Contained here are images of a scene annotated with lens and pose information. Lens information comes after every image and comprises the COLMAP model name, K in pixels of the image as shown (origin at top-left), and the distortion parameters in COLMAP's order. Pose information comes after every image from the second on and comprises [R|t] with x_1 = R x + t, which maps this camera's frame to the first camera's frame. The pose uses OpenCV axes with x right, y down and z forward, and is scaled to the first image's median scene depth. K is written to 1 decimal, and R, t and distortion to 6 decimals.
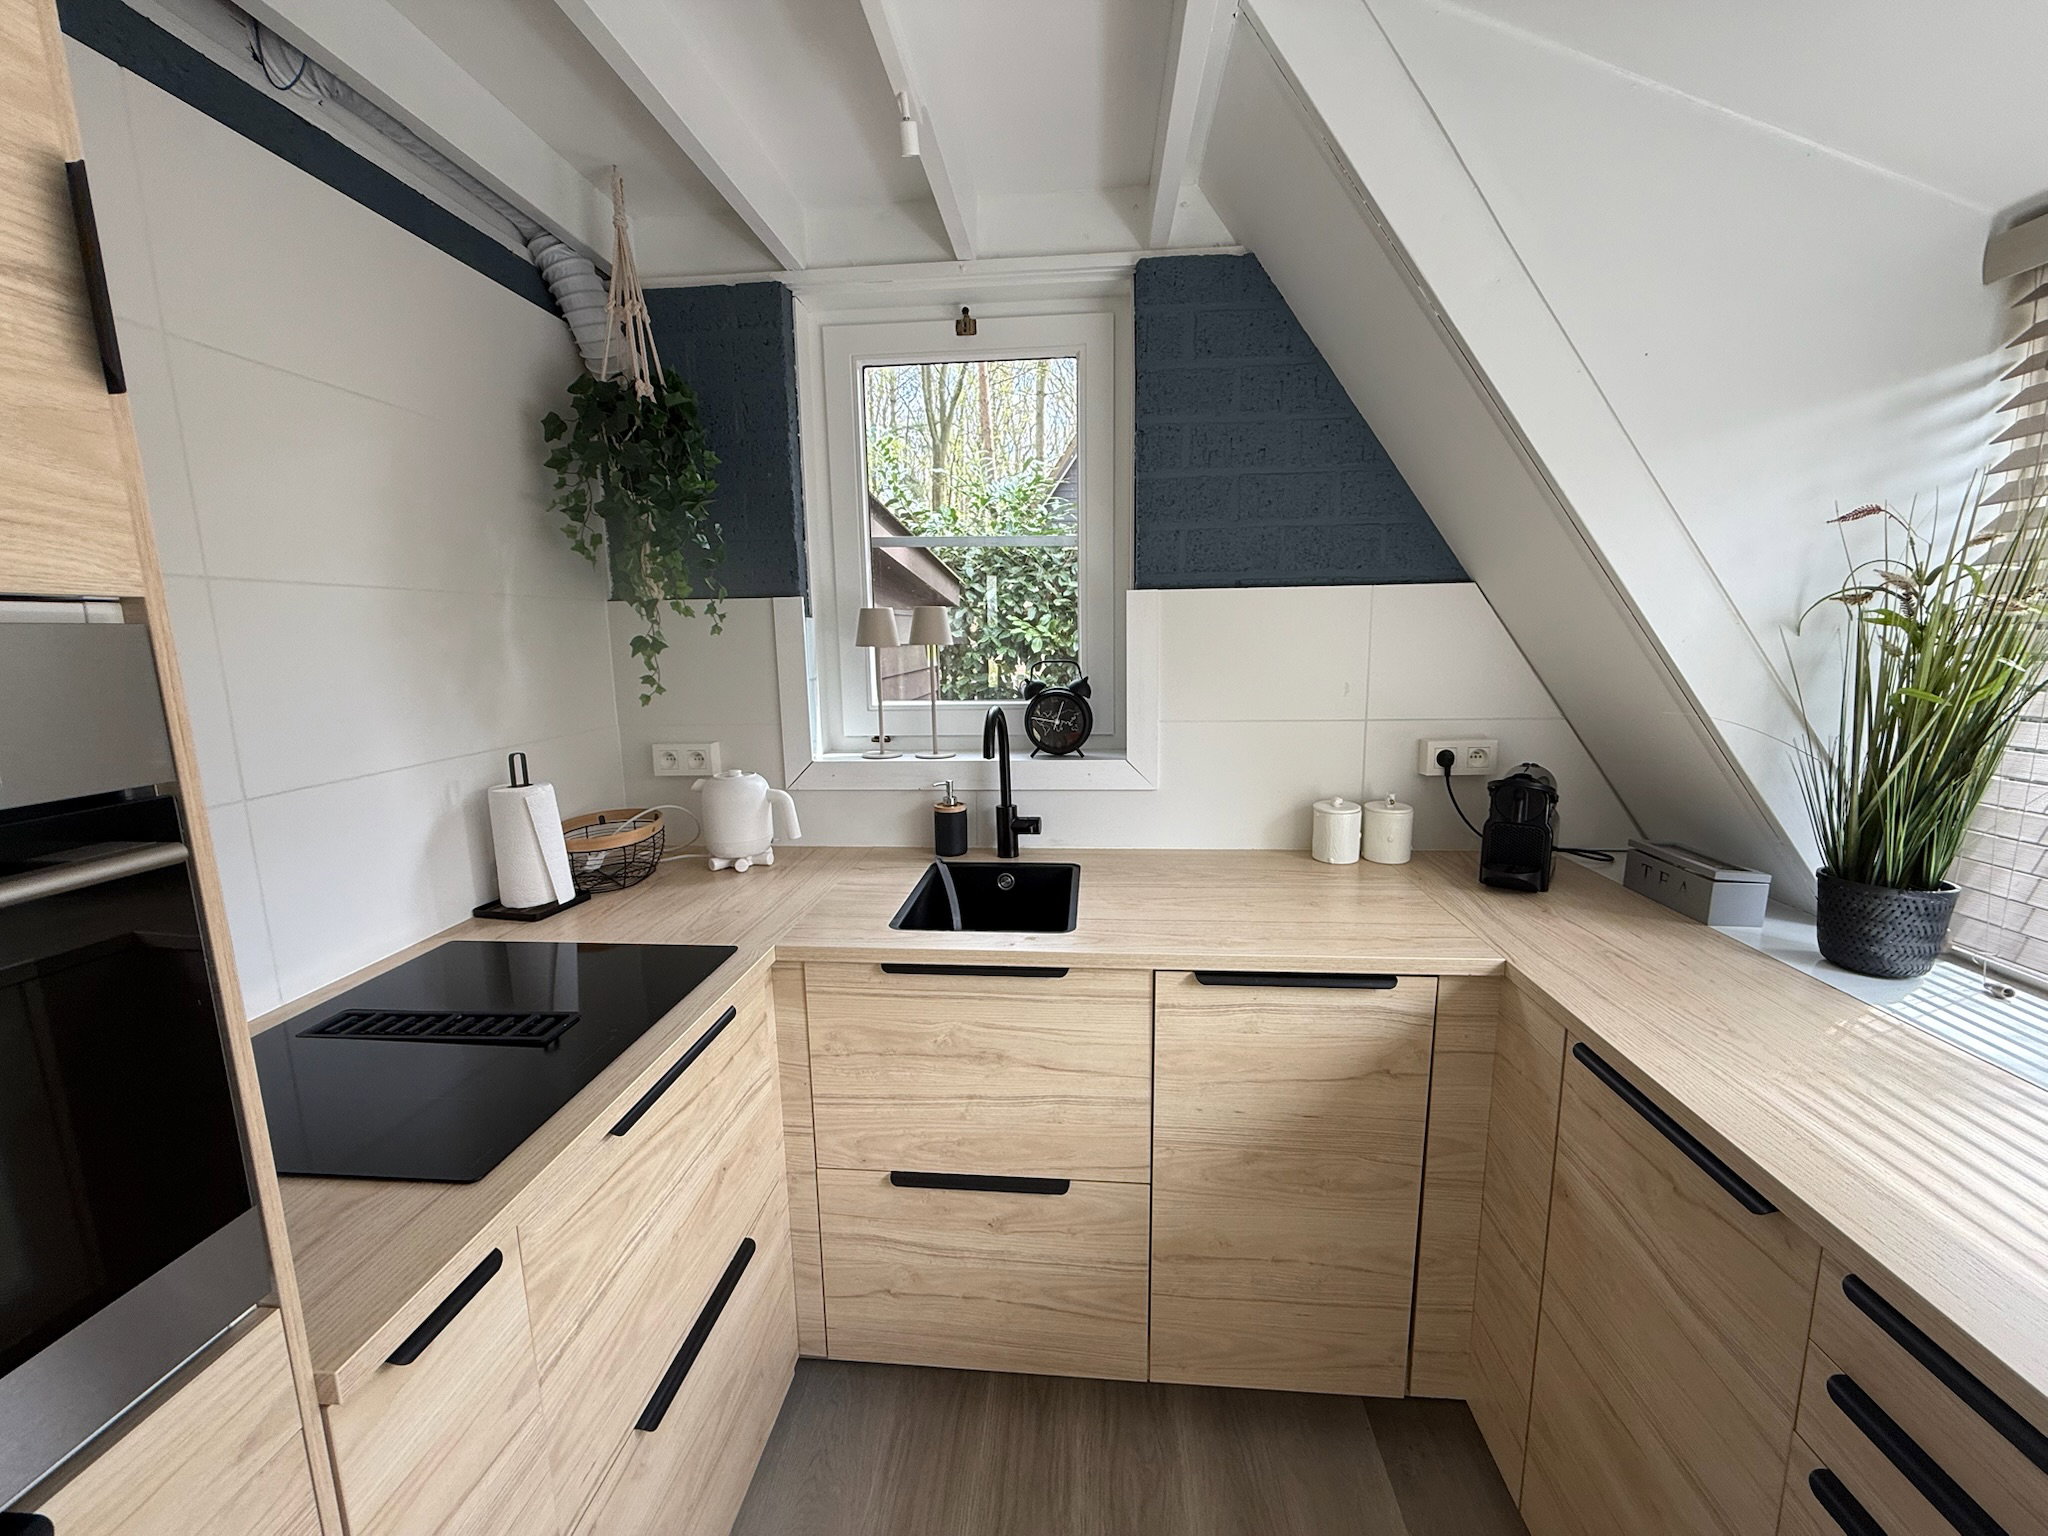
lens RADIAL K [[816.7, 0, 1024.0], [0, 816.7, 768.0], [0, 0, 1]] dist [0.001808, 0.000099]
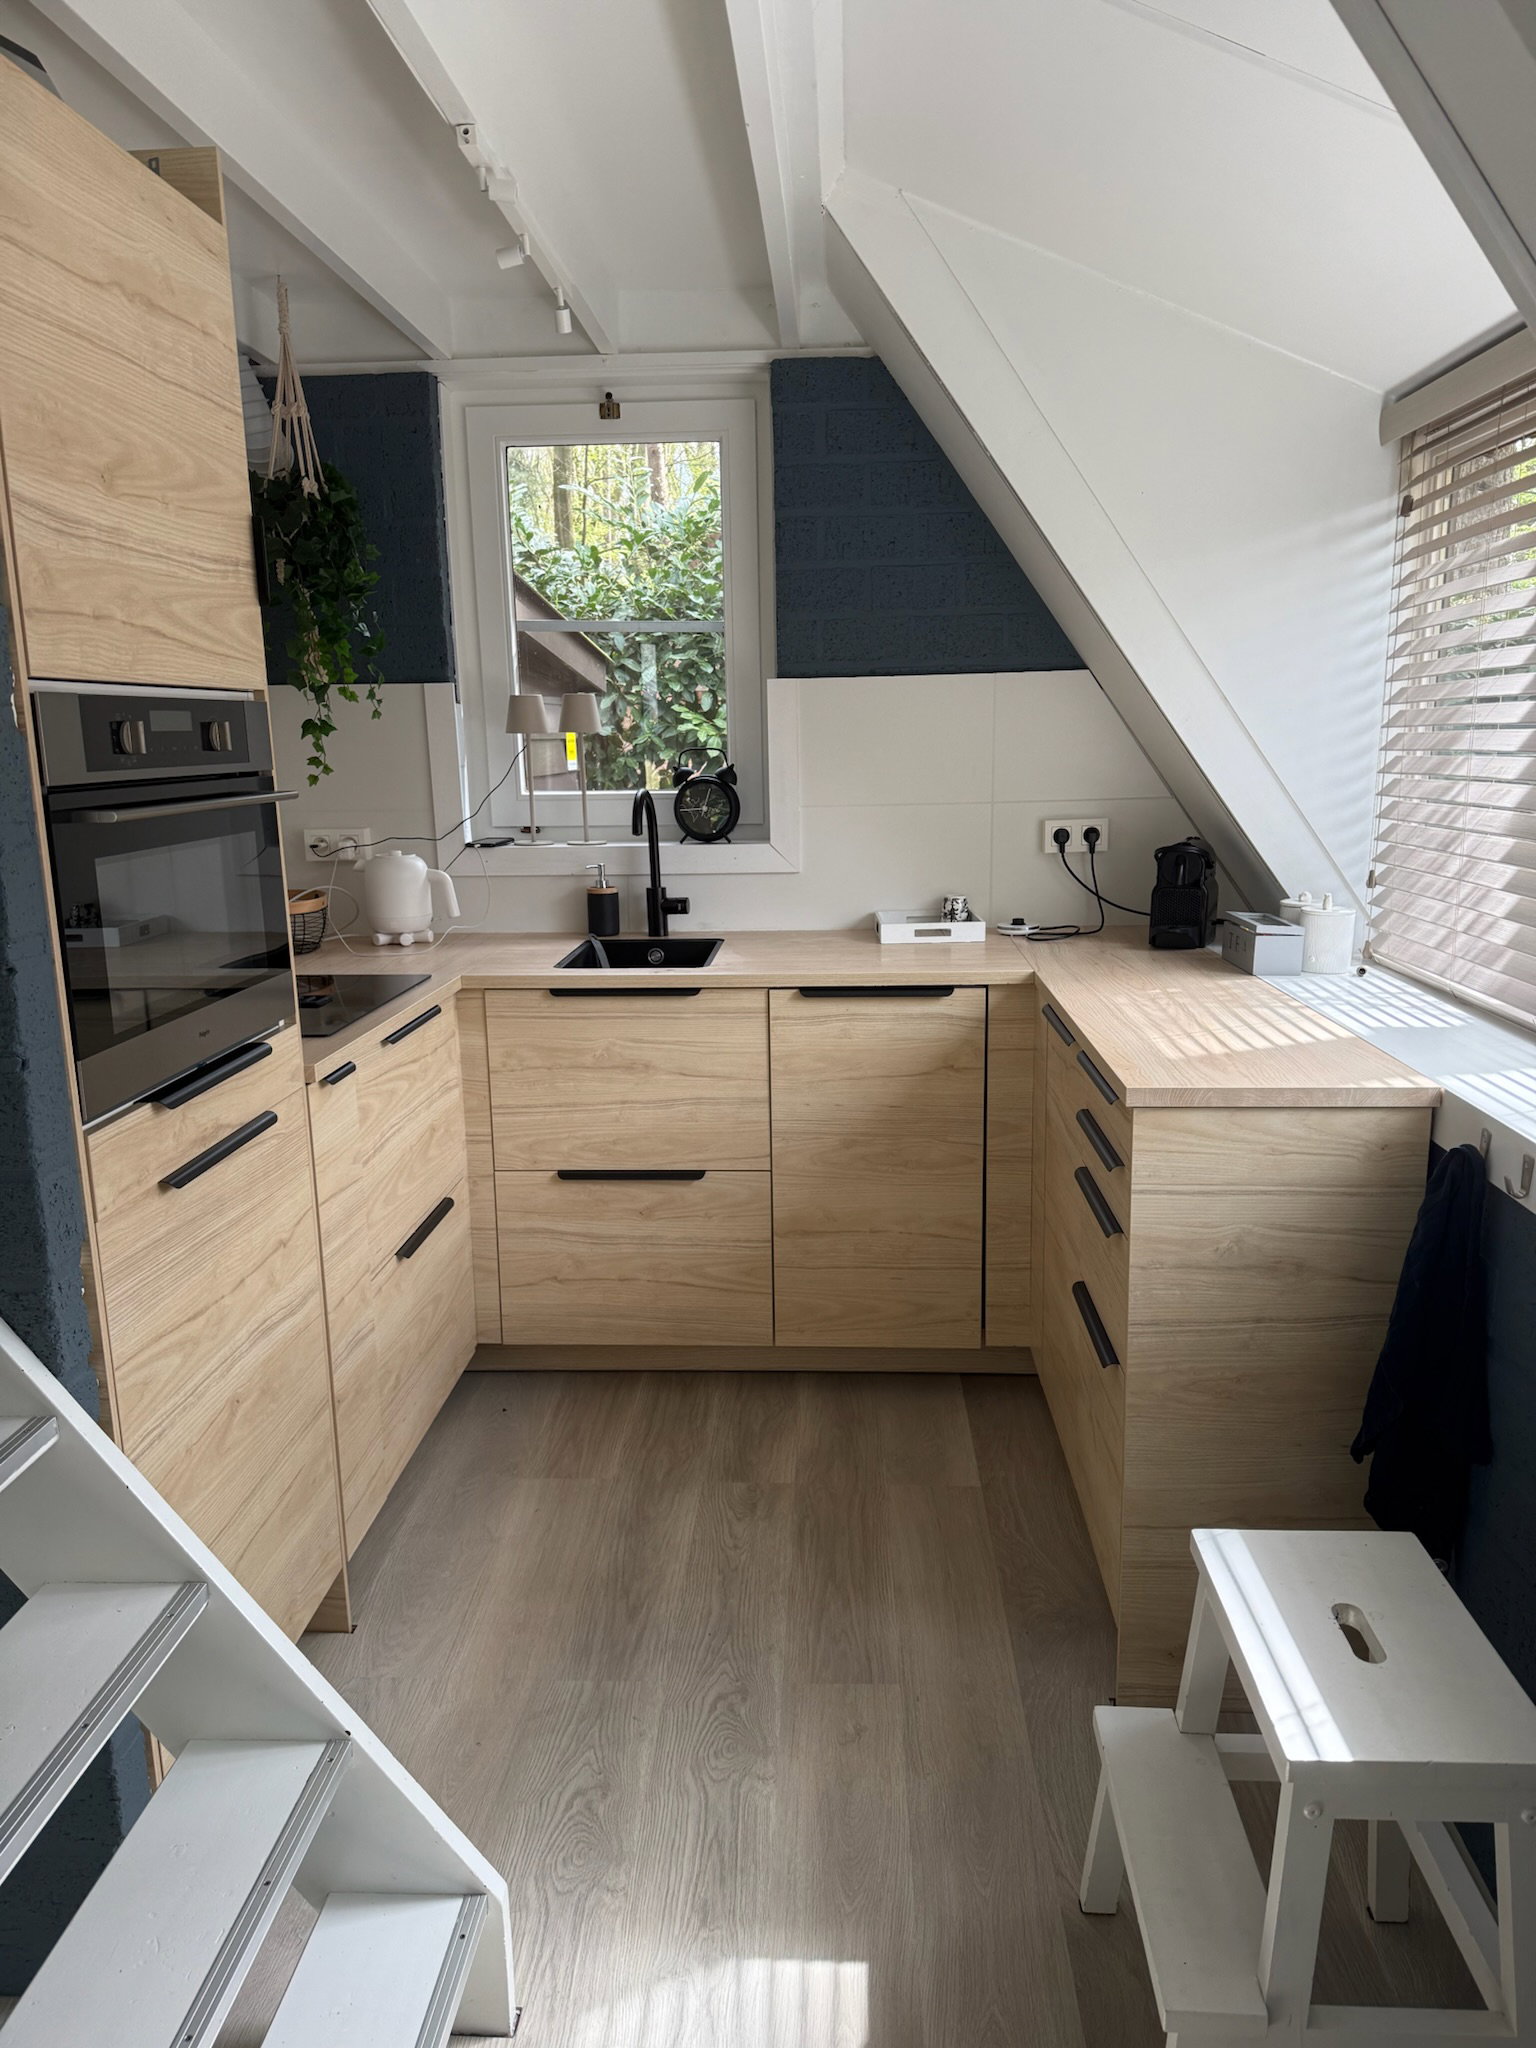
lens RADIAL K [[1415.9, 0, 770.3], [0, 1415.9, 1037.3], [0, 0, 1]] dist [0.189800, -0.395952]
pose [[0.999396, -0.008255, 0.033750, 0.064197], [0.006805, 0.999058, 0.042865, 0.166613], [-0.034072, -0.042610, 0.998511, -0.867753]]
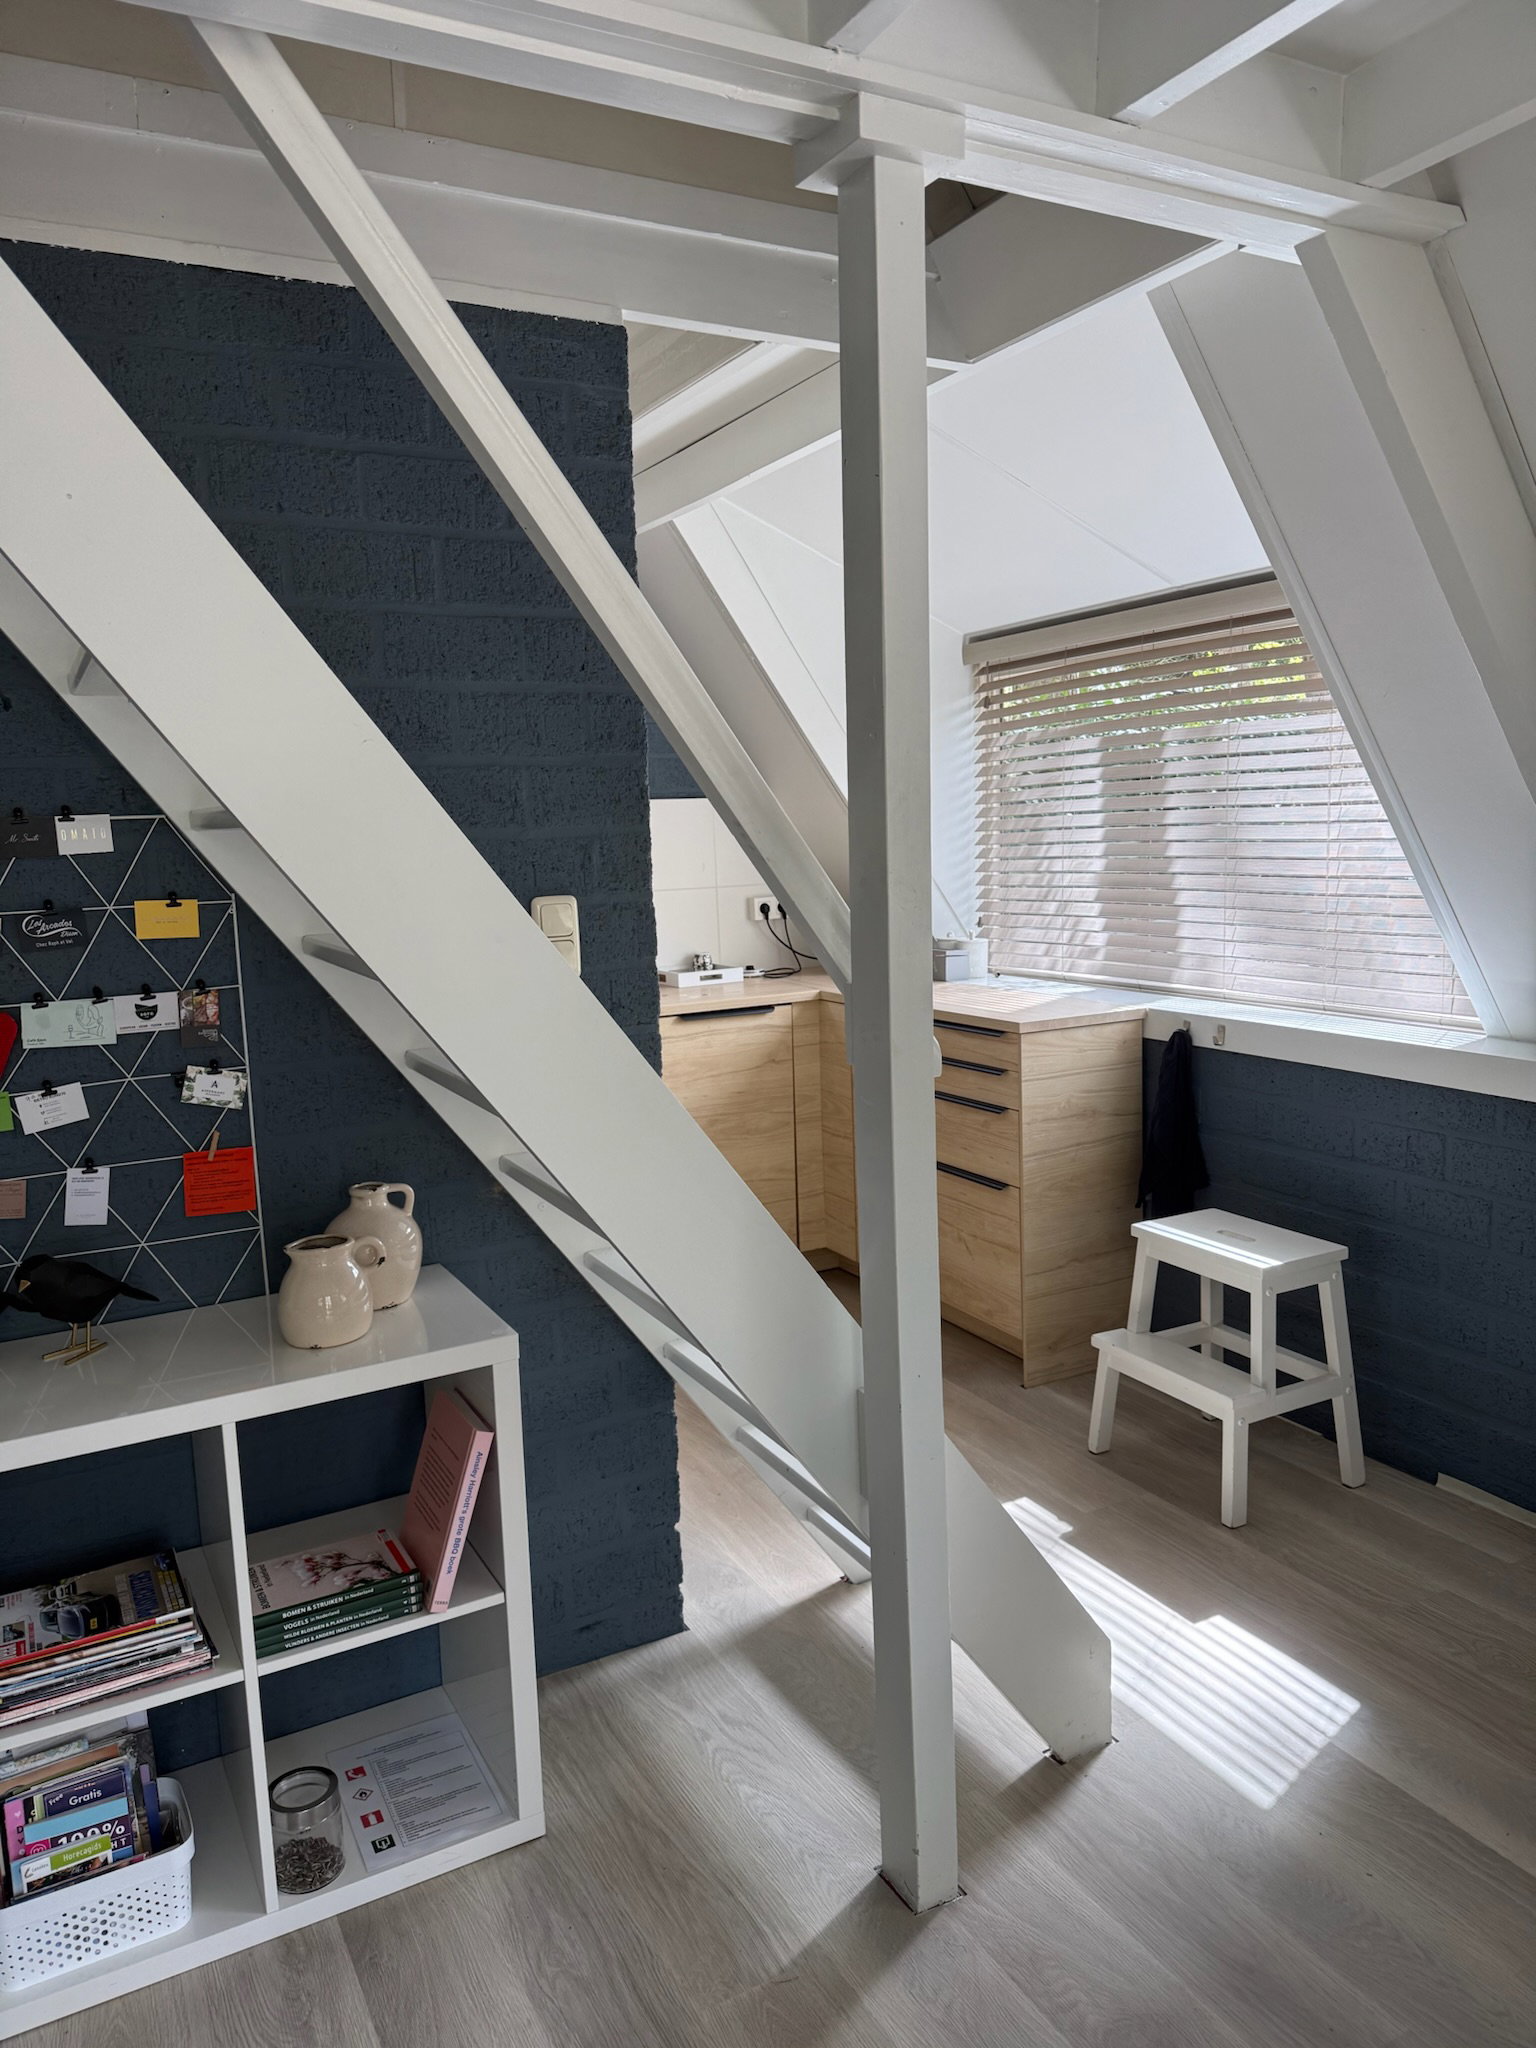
lens RADIAL K [[1415.9, 0, 770.3], [0, 1415.9, 1037.3], [0, 0, 1]] dist [0.189800, -0.395952]
pose [[0.835308, -0.093181, 0.541828, -0.955504], [0.112240, 0.993679, -0.002145, 0.236168], [-0.538203, 0.062606, 0.840487, -1.254859]]
